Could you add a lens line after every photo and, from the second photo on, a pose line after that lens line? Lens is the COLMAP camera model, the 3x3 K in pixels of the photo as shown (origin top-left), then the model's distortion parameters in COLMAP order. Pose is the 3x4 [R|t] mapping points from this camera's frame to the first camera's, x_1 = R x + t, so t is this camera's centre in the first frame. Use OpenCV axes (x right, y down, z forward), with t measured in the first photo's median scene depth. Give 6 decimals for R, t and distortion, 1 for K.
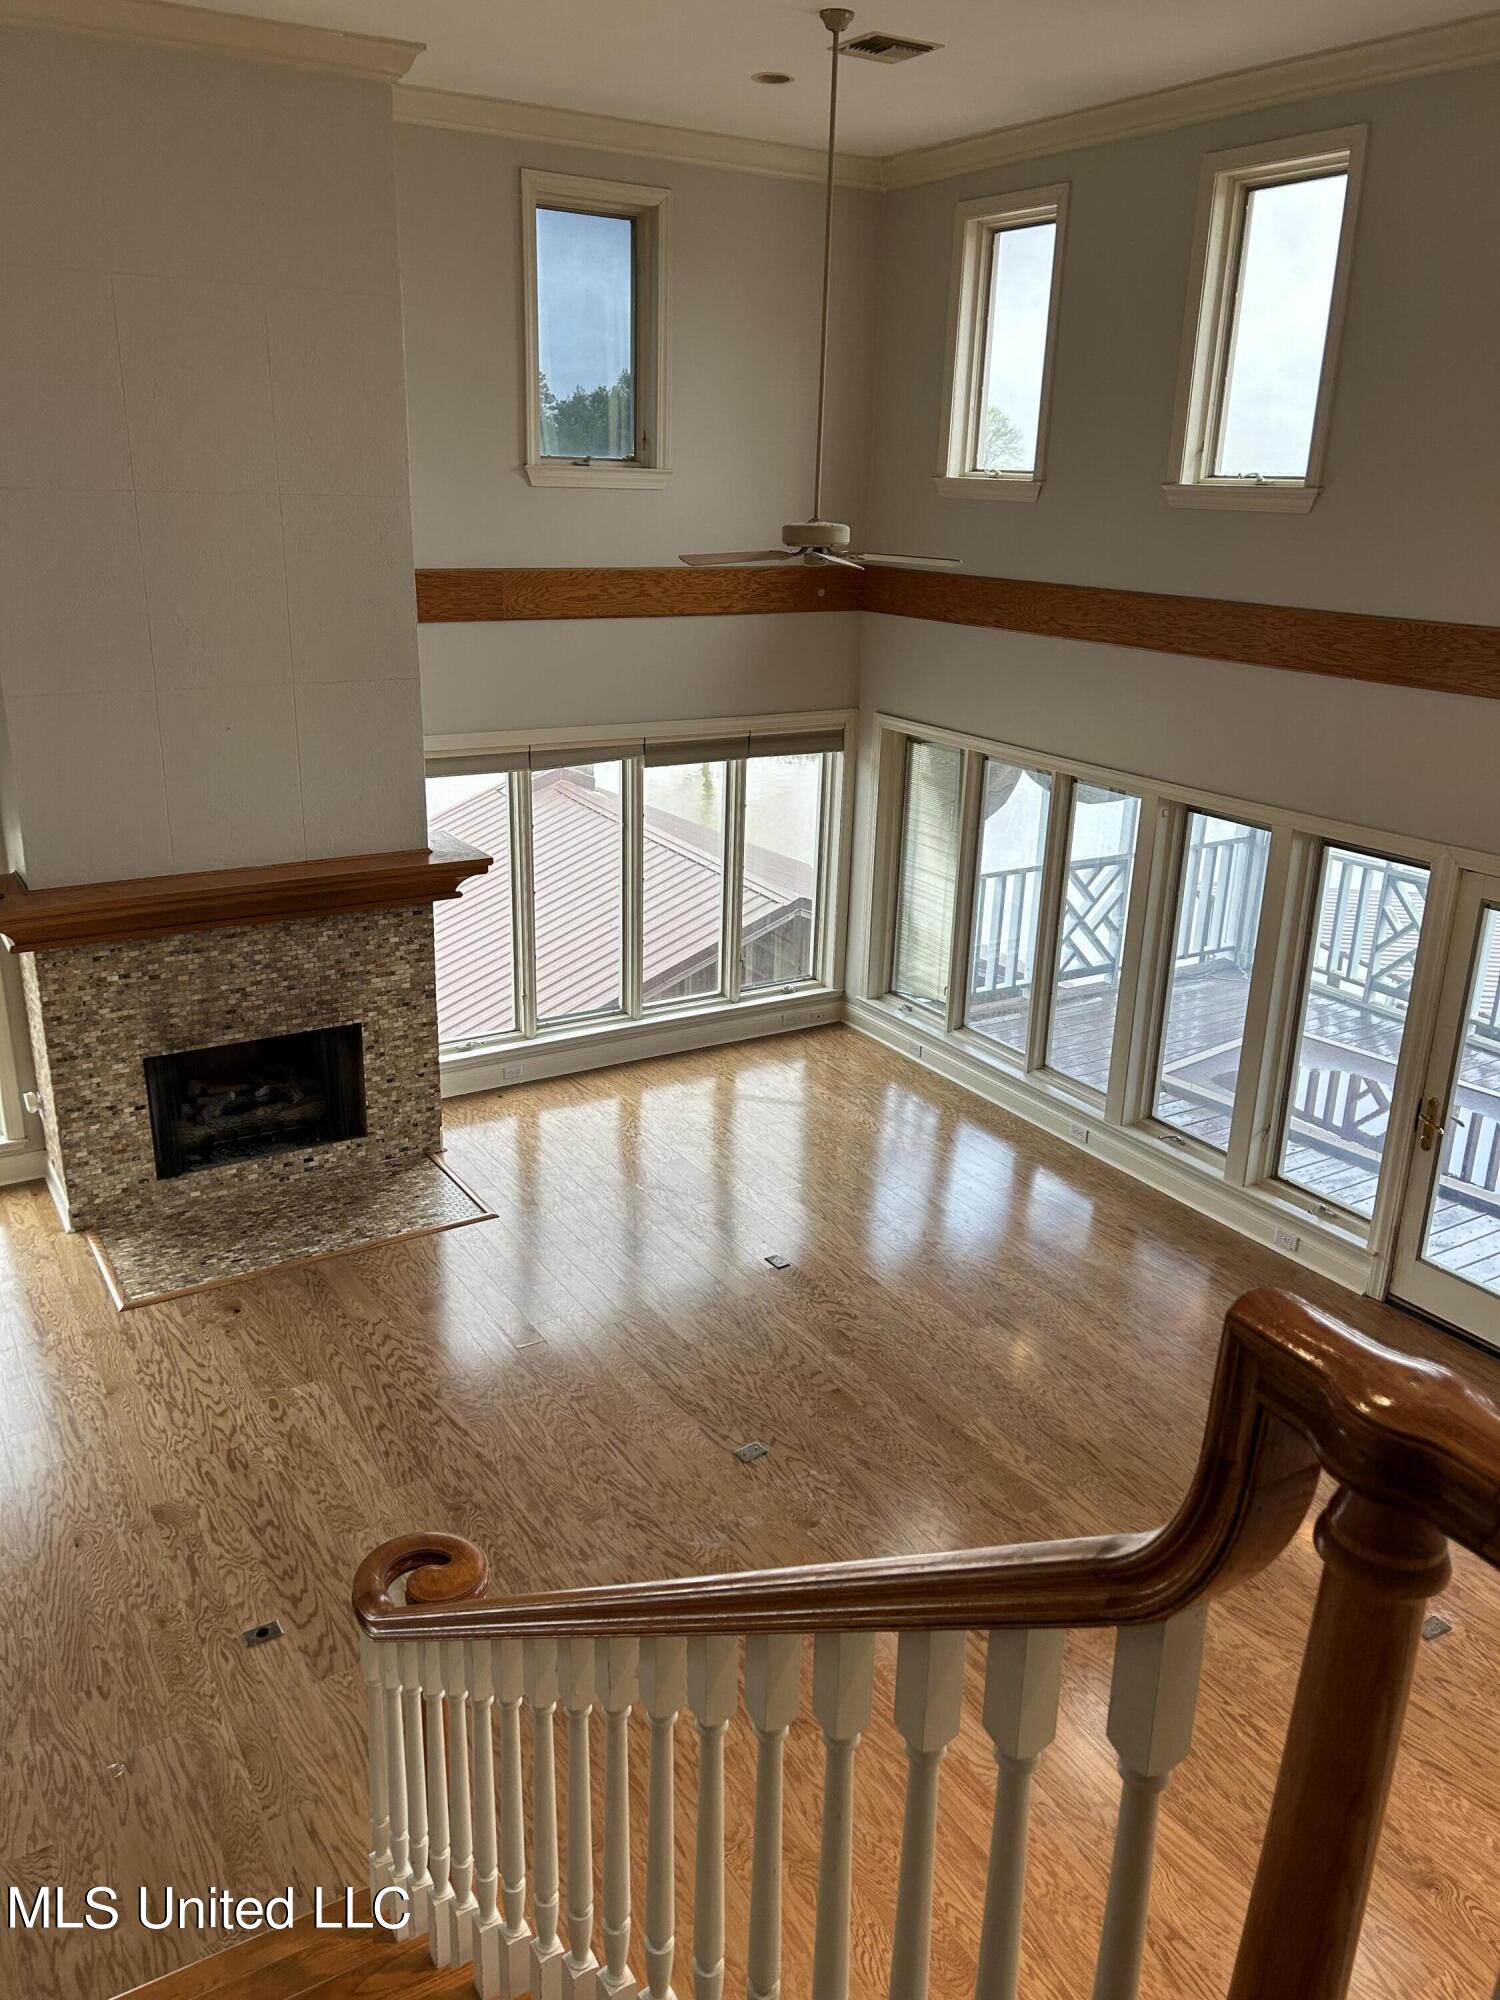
lens RADIAL K [[1512.0, 0, 753.9], [0, 1512.0, 995.1], [0, 0, 1]] dist [0.051571, -0.065676]
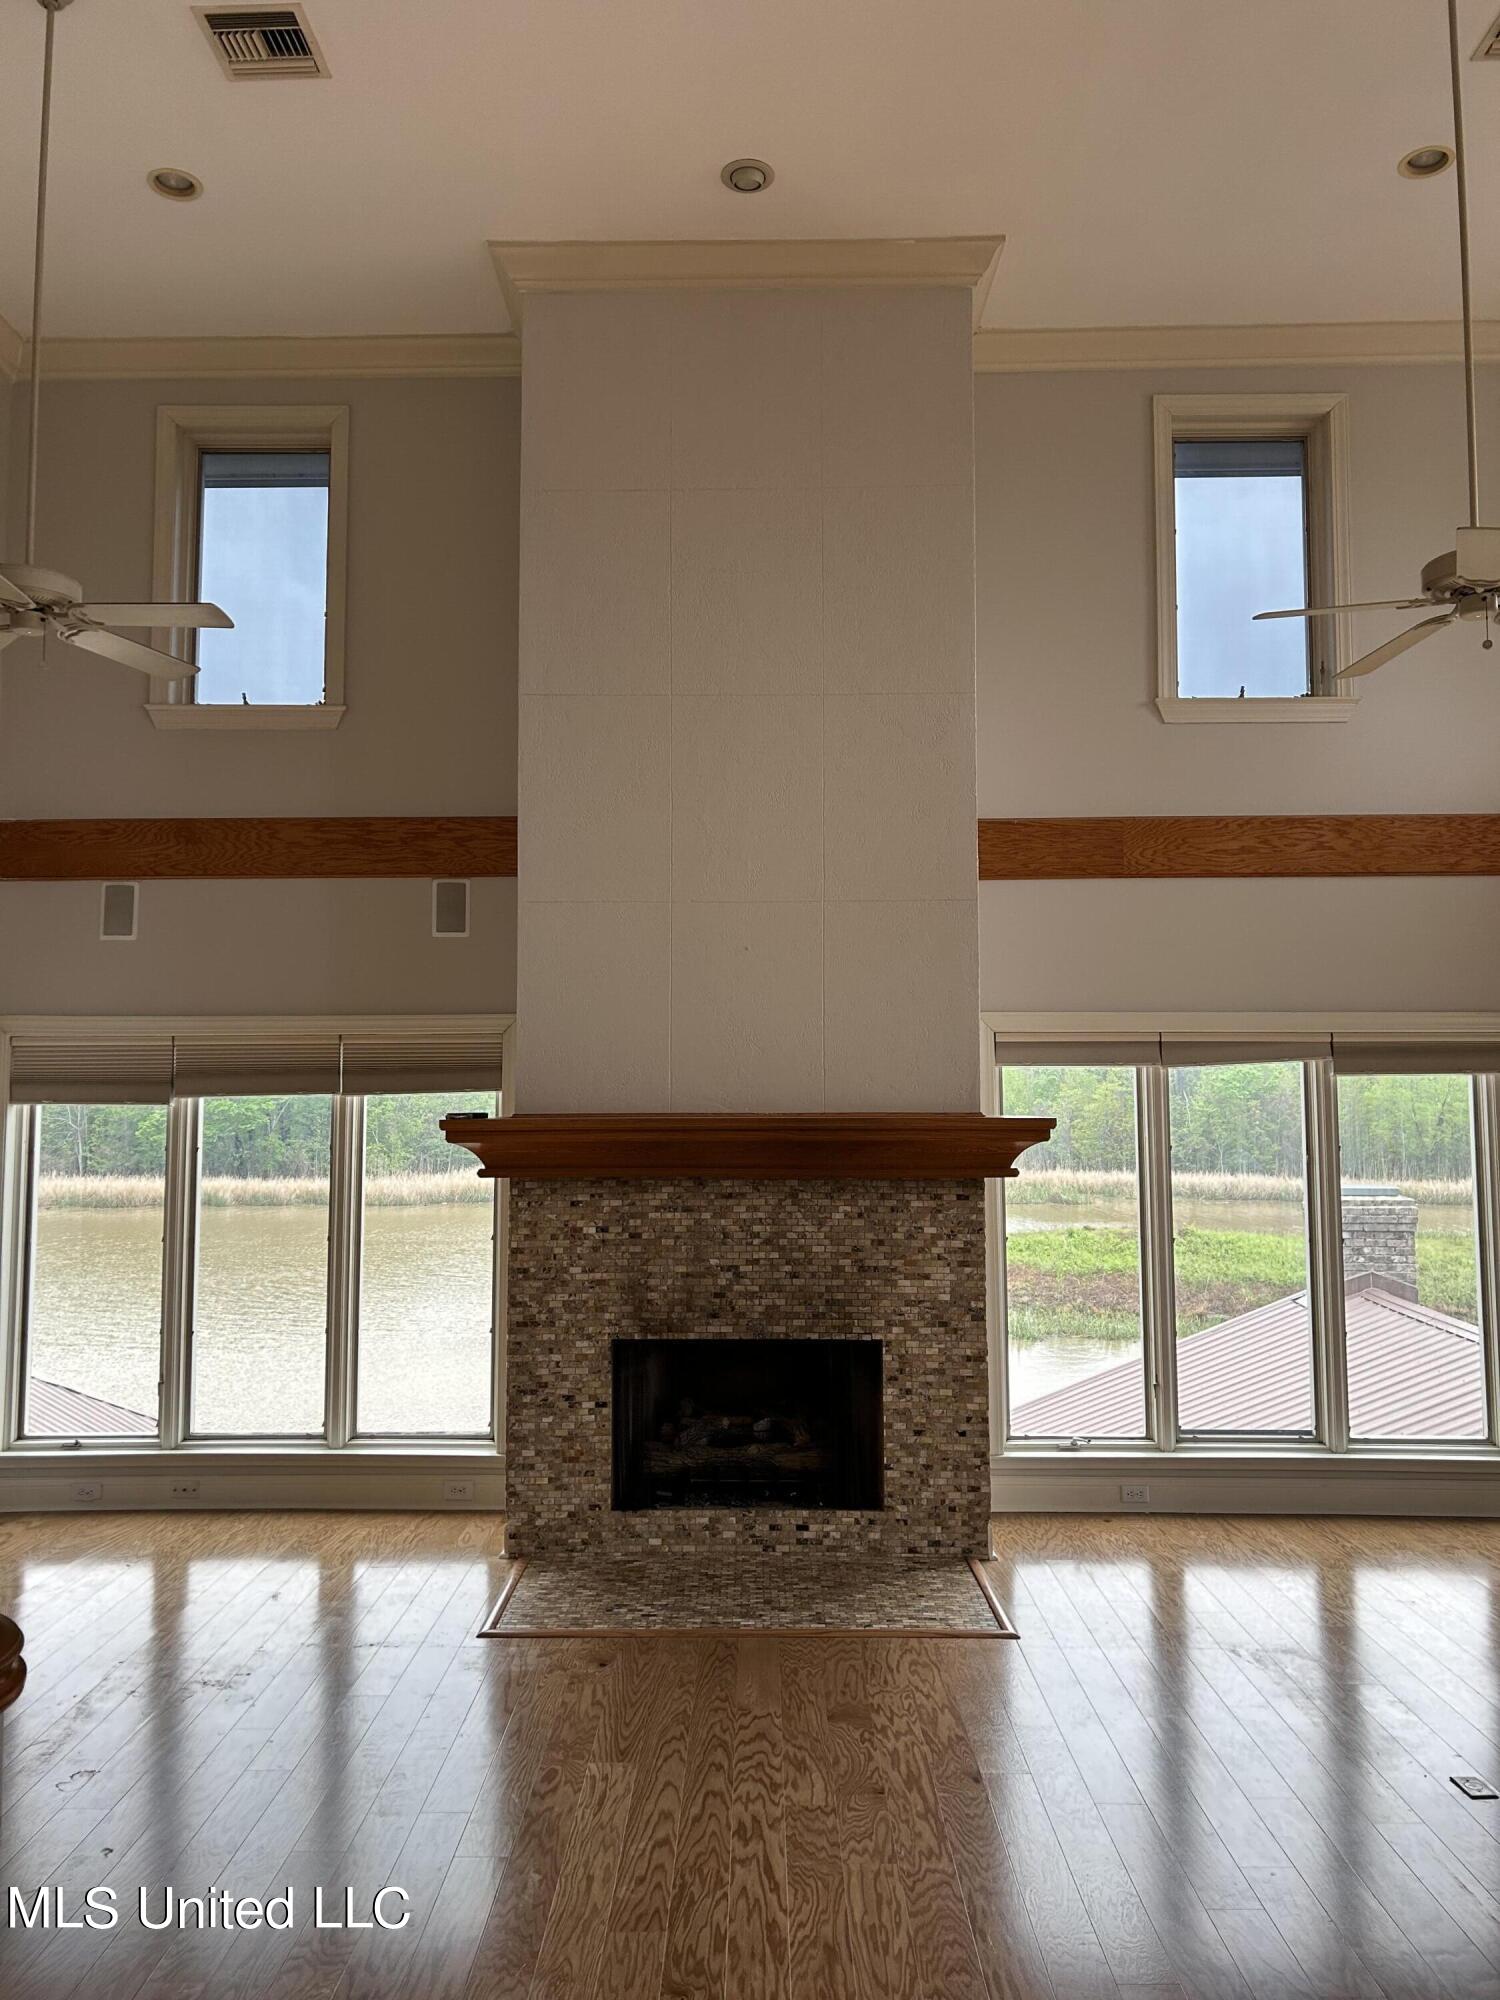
lens RADIAL K [[1512.0, 0, 756.4], [0, 1512.0, 992.1], [0, 0, 1]] dist [0.051571, -0.065676]
pose [[0.837565, -0.073638, -0.541353, 0.114289], [-0.158743, 0.915324, -0.370111, 0.154456], [0.522768, 0.395927, 0.754954, 0.339692]]
